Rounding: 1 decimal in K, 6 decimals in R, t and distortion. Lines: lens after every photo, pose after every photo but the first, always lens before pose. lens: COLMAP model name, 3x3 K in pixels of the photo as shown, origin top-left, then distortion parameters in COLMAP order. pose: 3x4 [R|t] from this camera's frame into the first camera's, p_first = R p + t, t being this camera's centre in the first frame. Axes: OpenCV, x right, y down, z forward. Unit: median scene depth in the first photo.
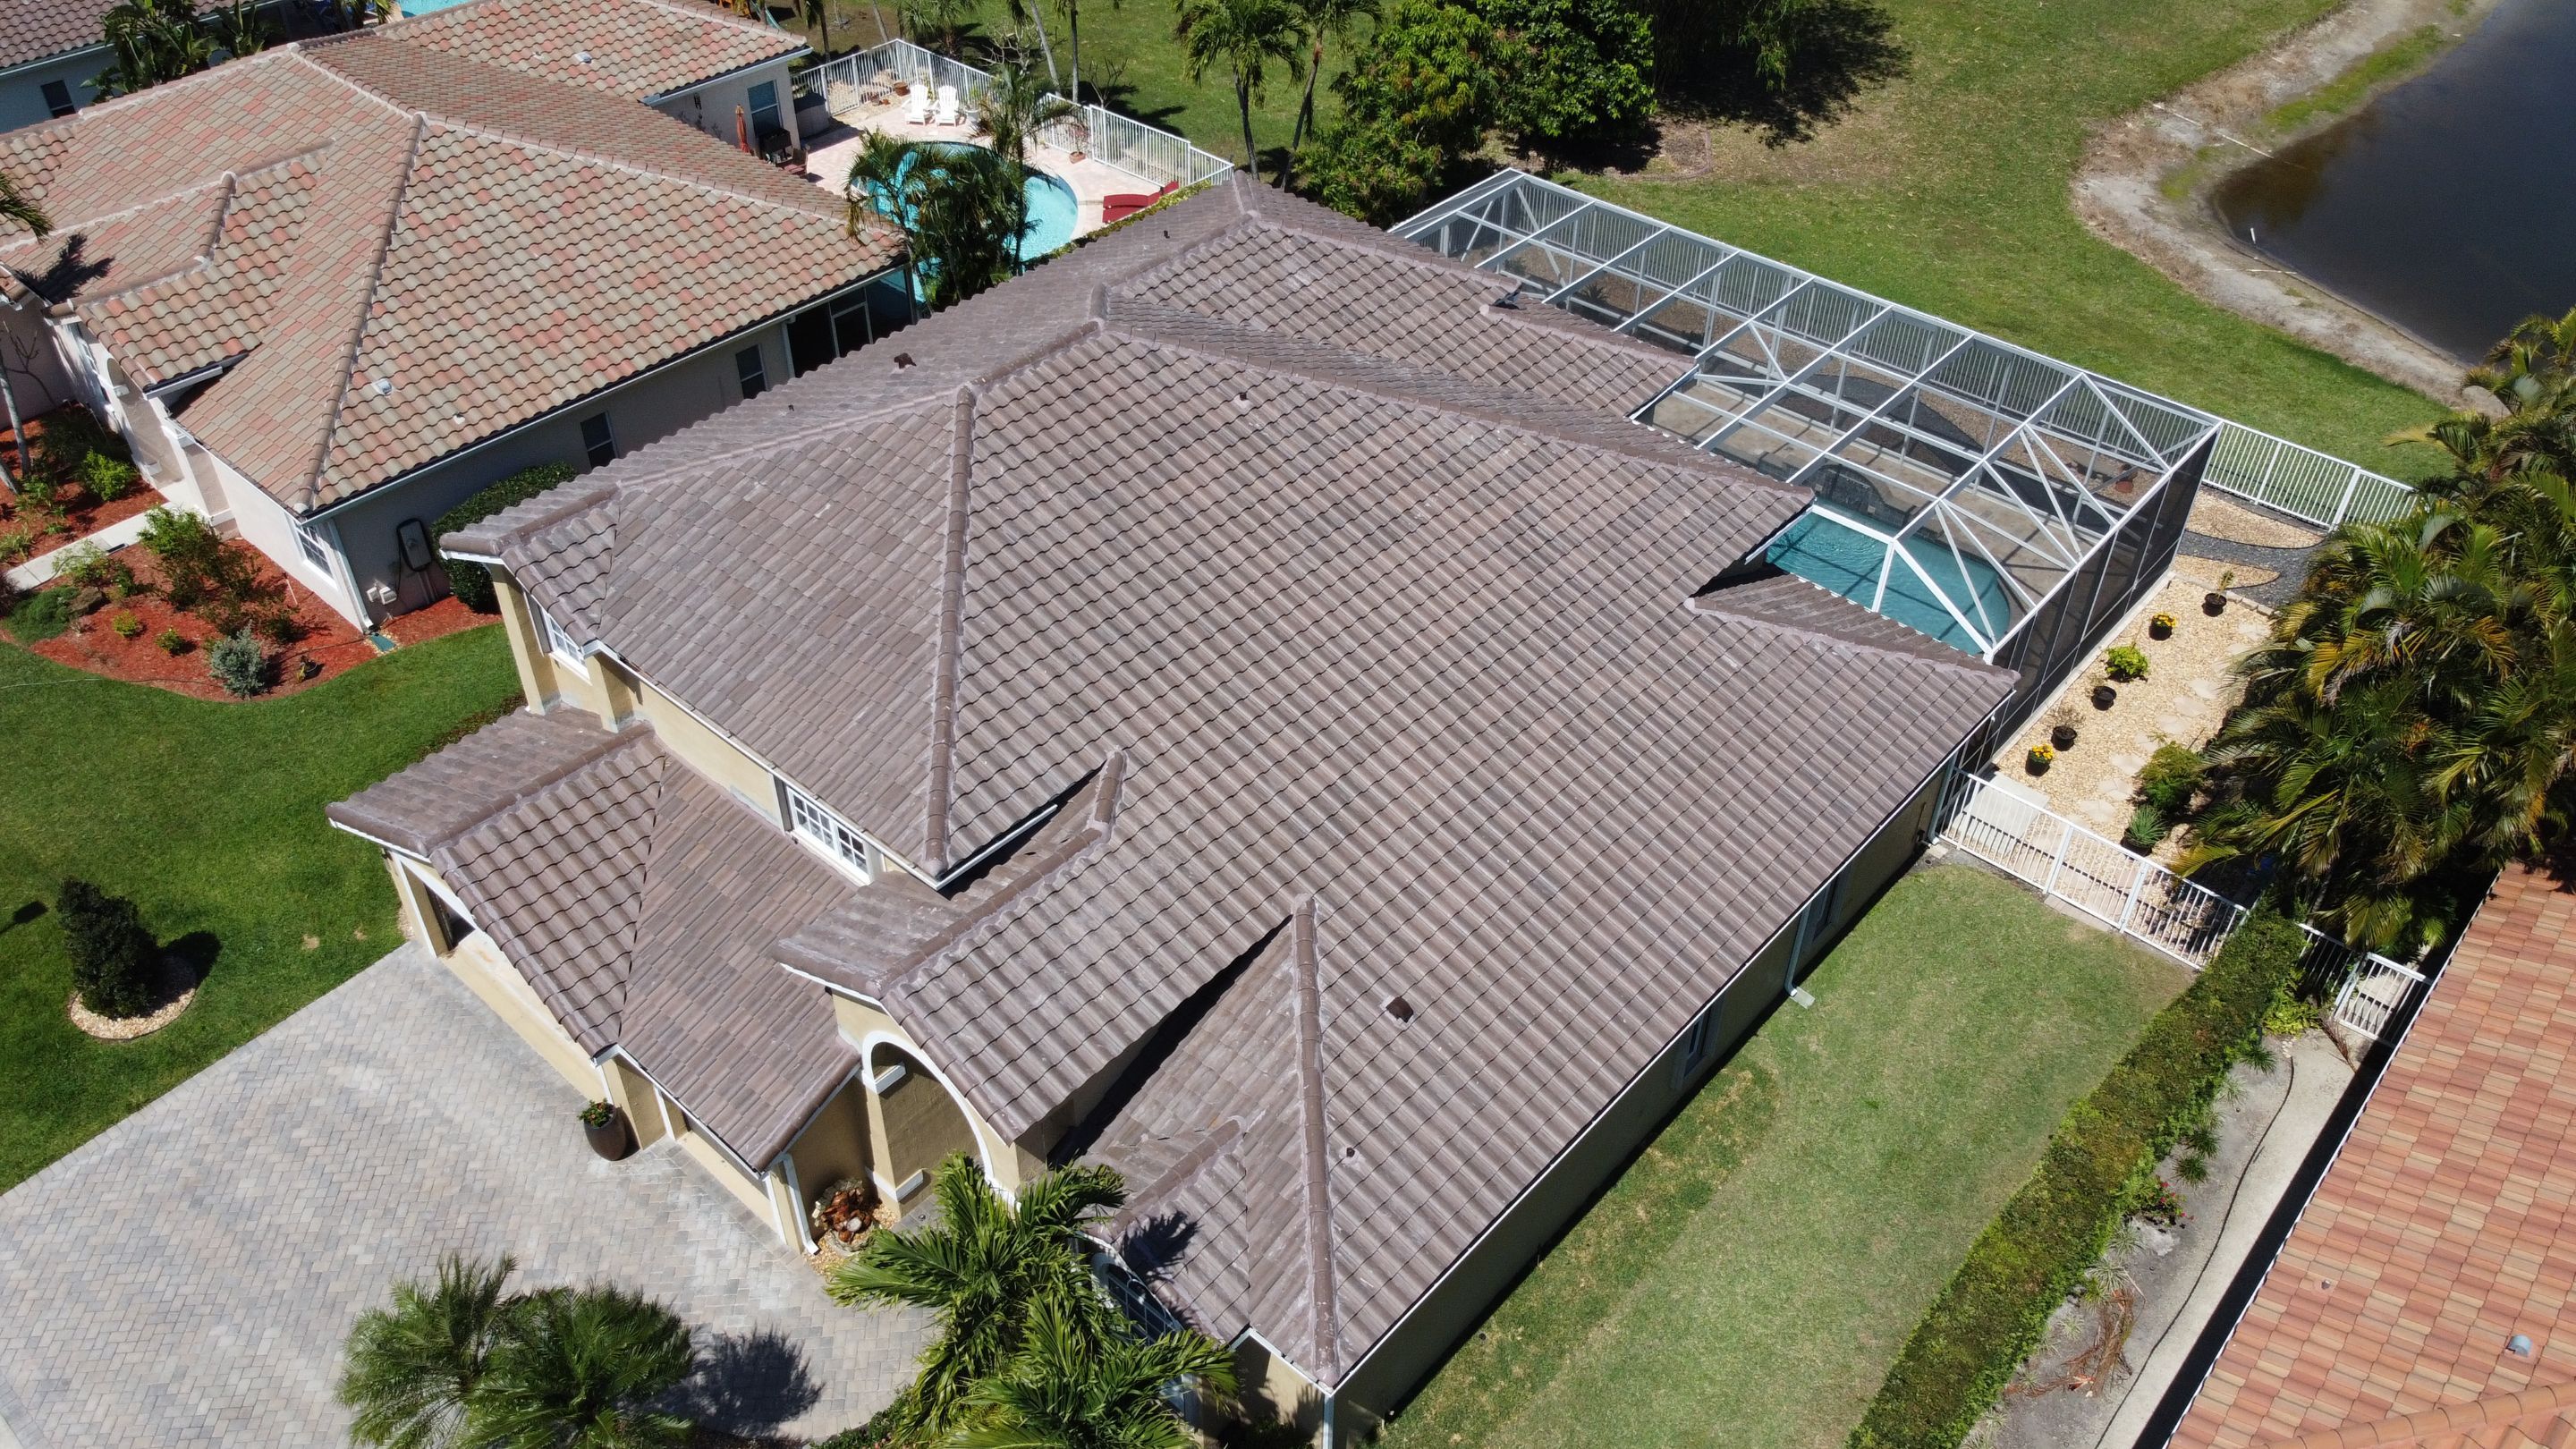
lens RADIAL K [[1935.4, 0, 1288.0], [0, 1935.4, 724.5], [0, 0, 1]] dist [0.005659, -0.007272]
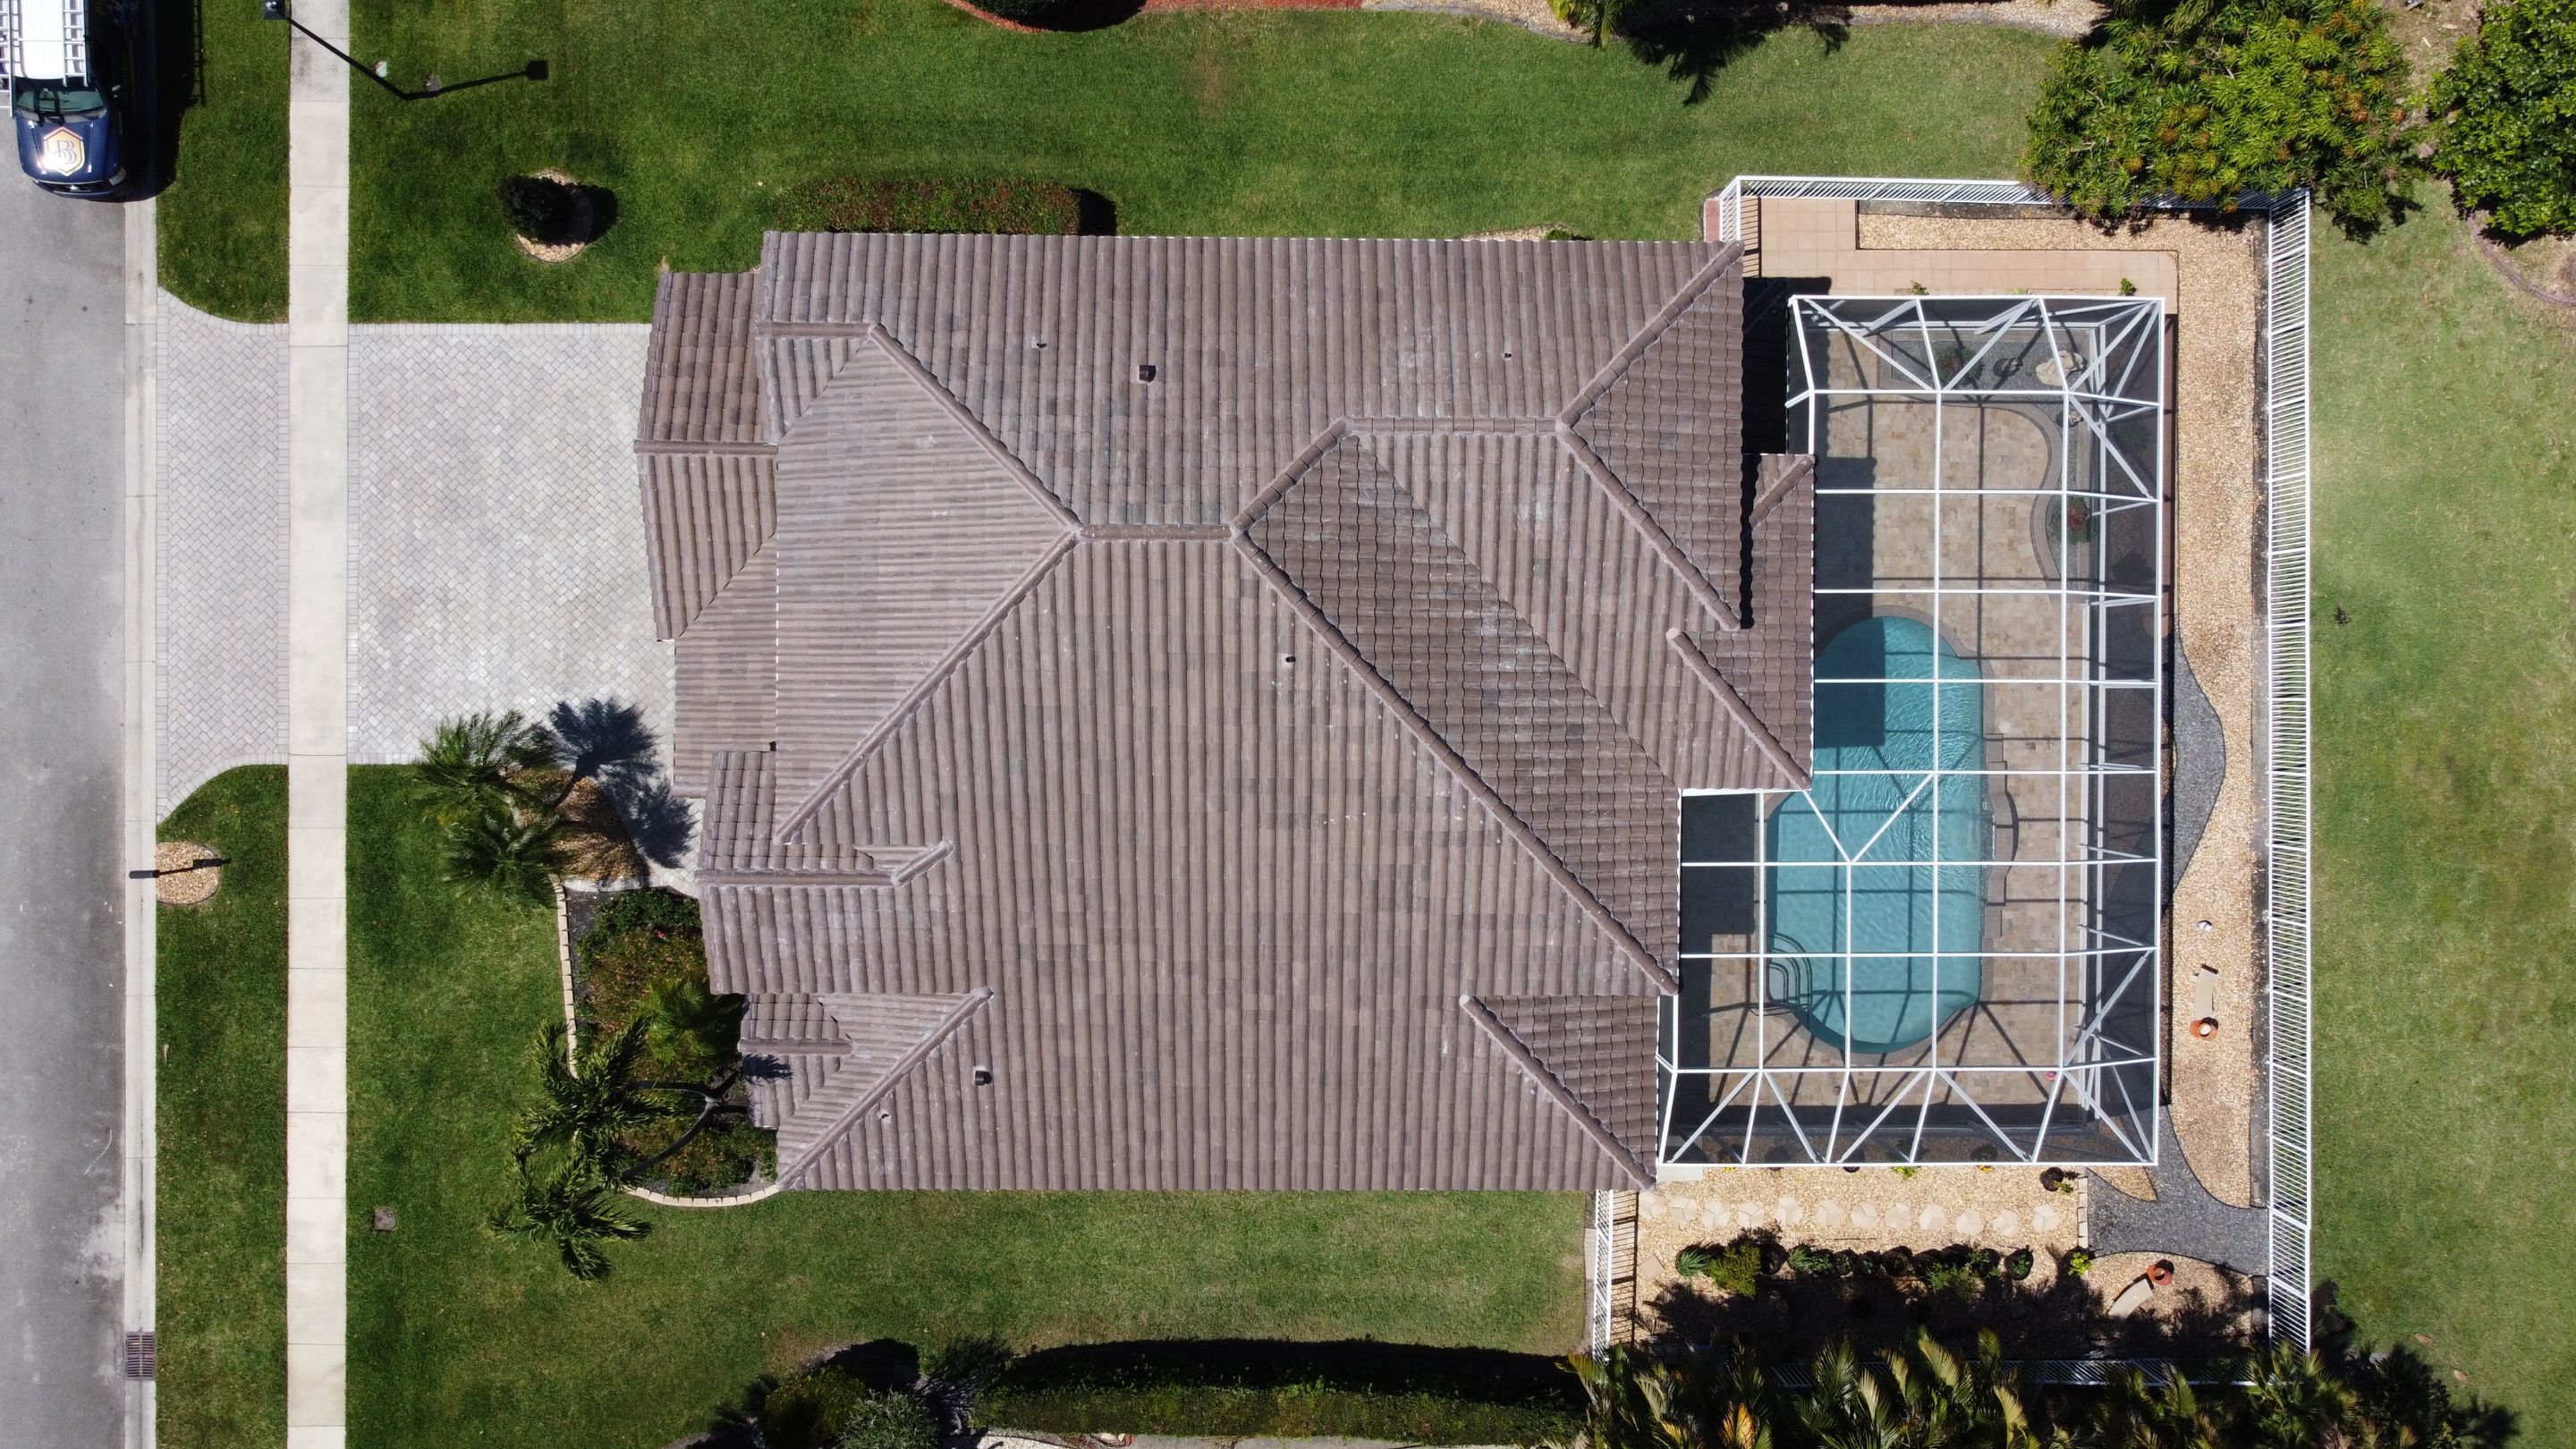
lens RADIAL K [[1935.4, 0, 1288.0], [0, 1935.4, 724.5], [0, 0, 1]] dist [0.005659, -0.007272]
pose [[0.661350, 0.750037, 0.007824, -0.001658], [-0.490581, 0.424636, 0.760930, -0.927115], [0.567403, -0.507079, 0.648787, 0.222155]]
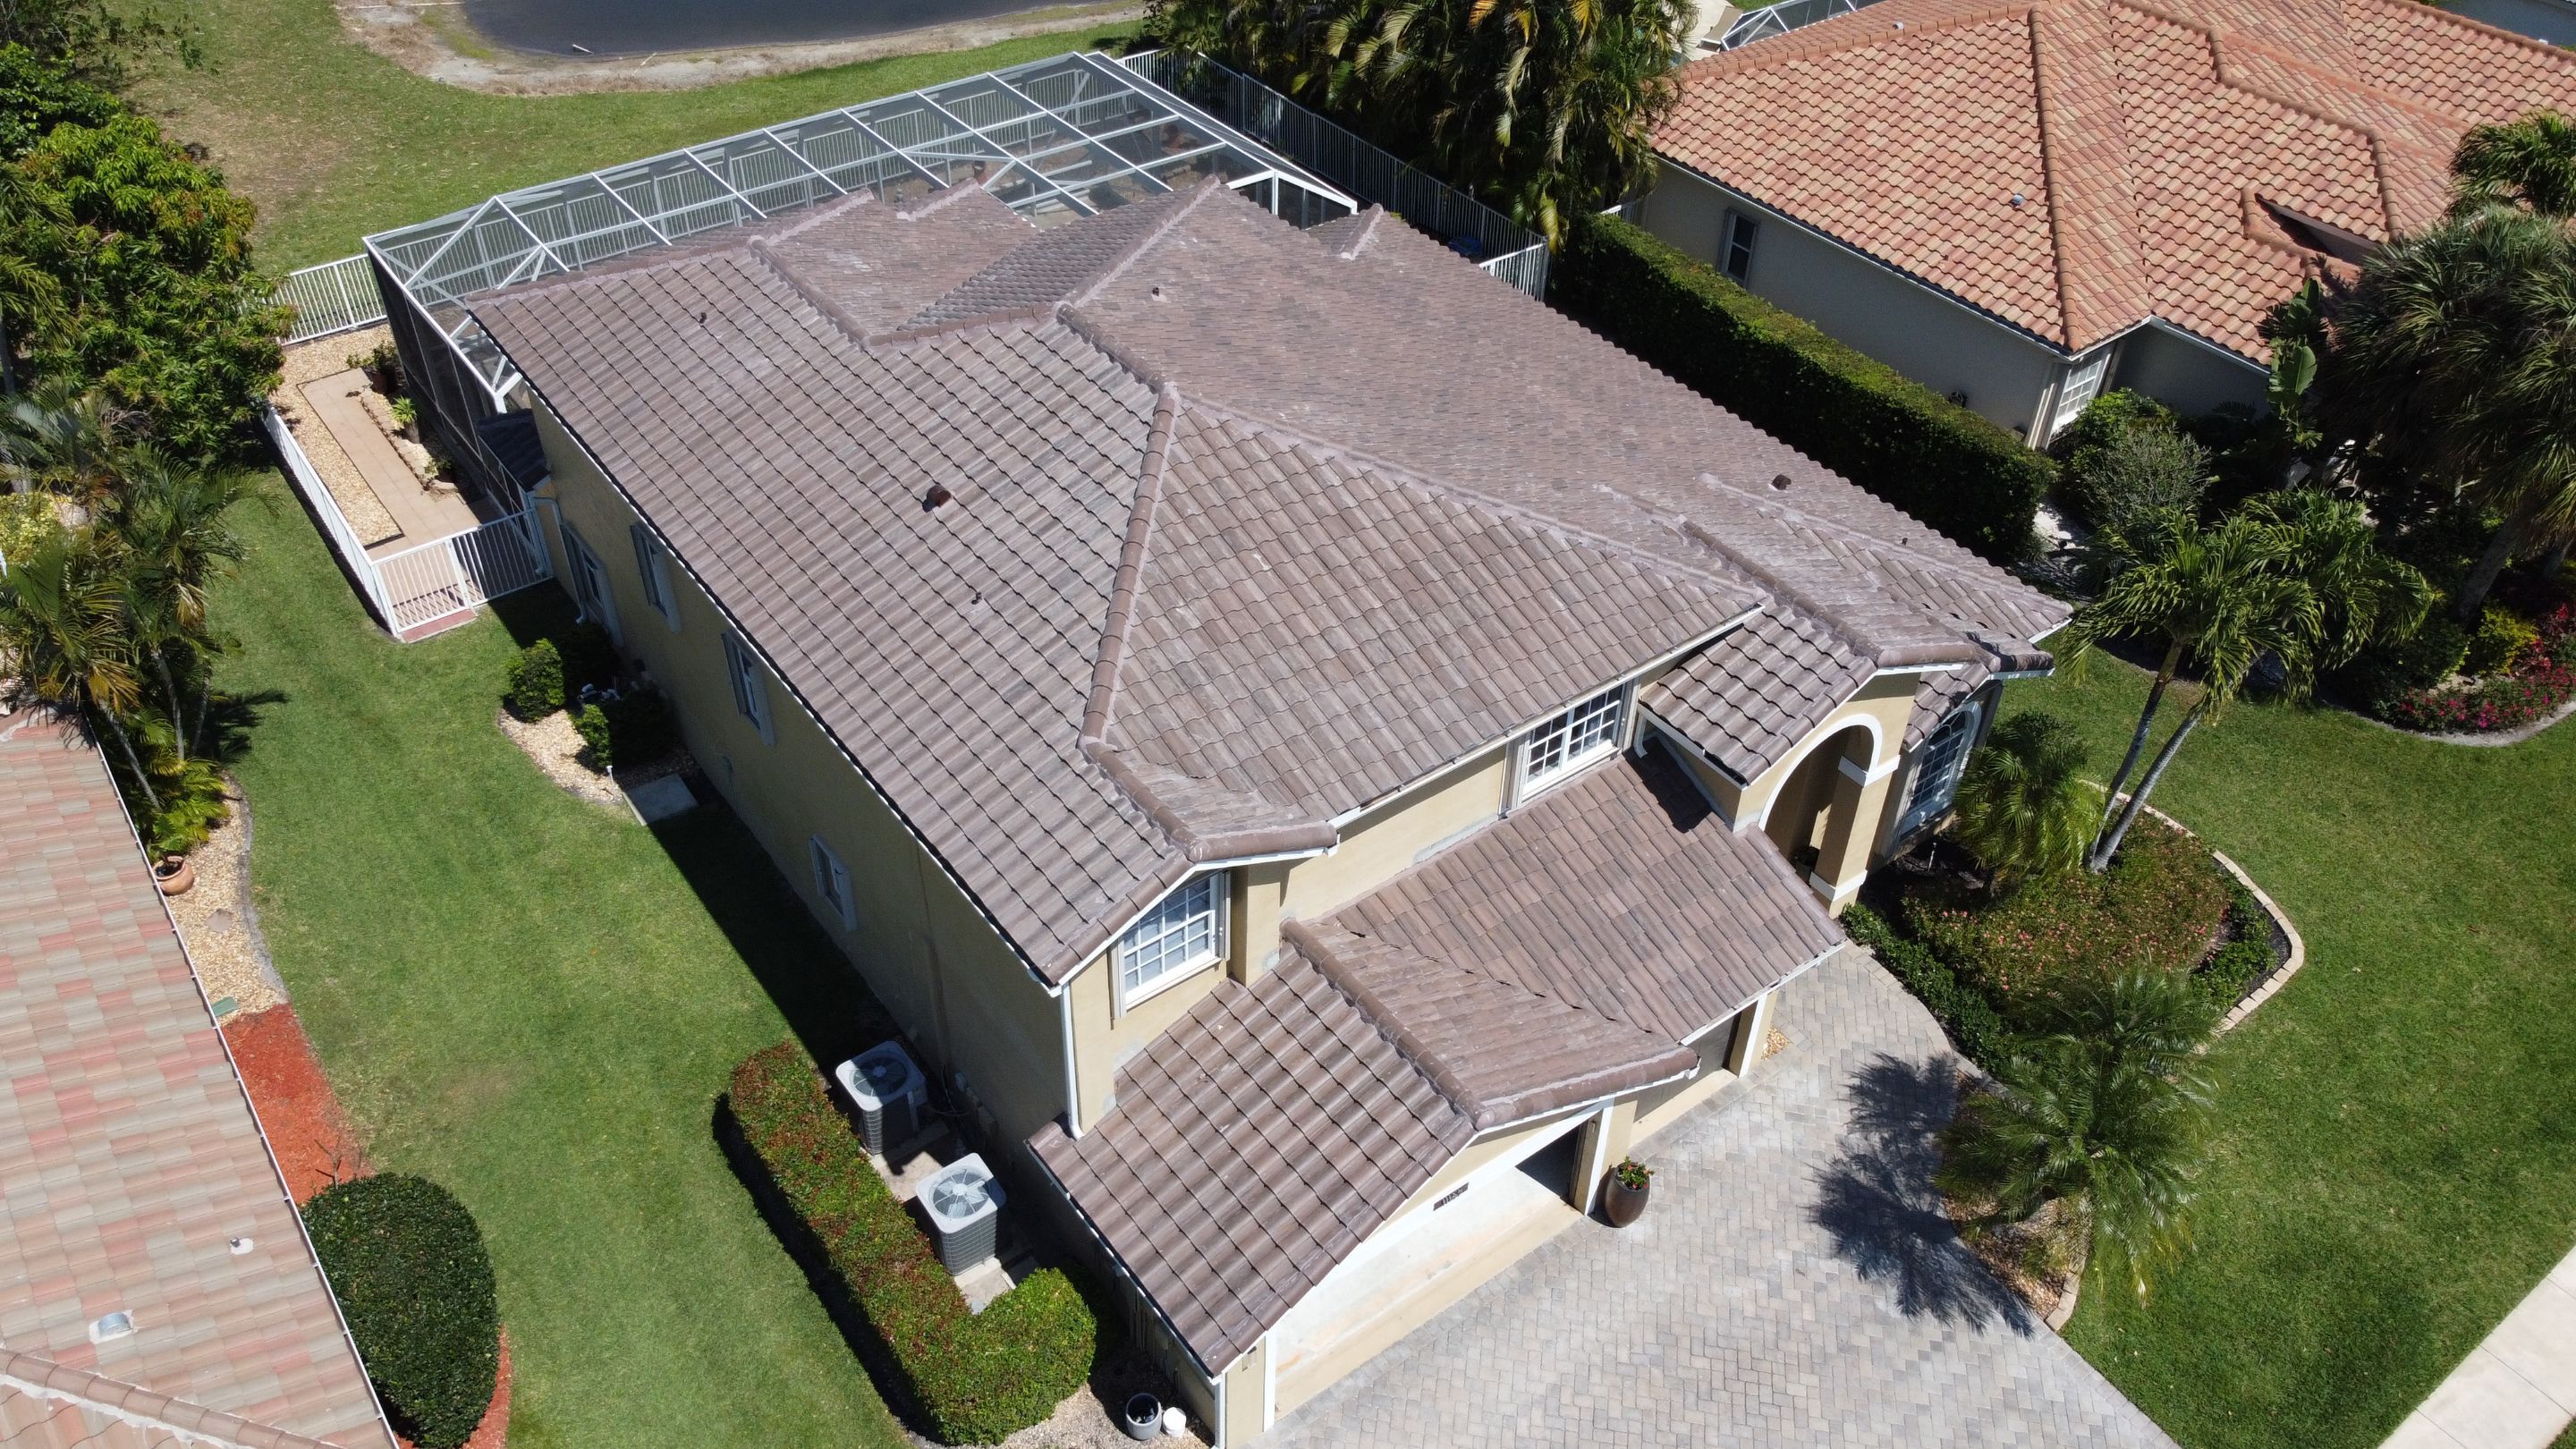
lens RADIAL K [[1935.4, 0, 1288.0], [0, 1935.4, 724.5], [0, 0, 1]] dist [0.005659, -0.007272]
pose [[0.198741, -0.638686, 0.743359, -0.777557], [0.615107, 0.671783, 0.412736, -0.347428], [-0.762984, 0.375218, 0.526371, 0.480915]]
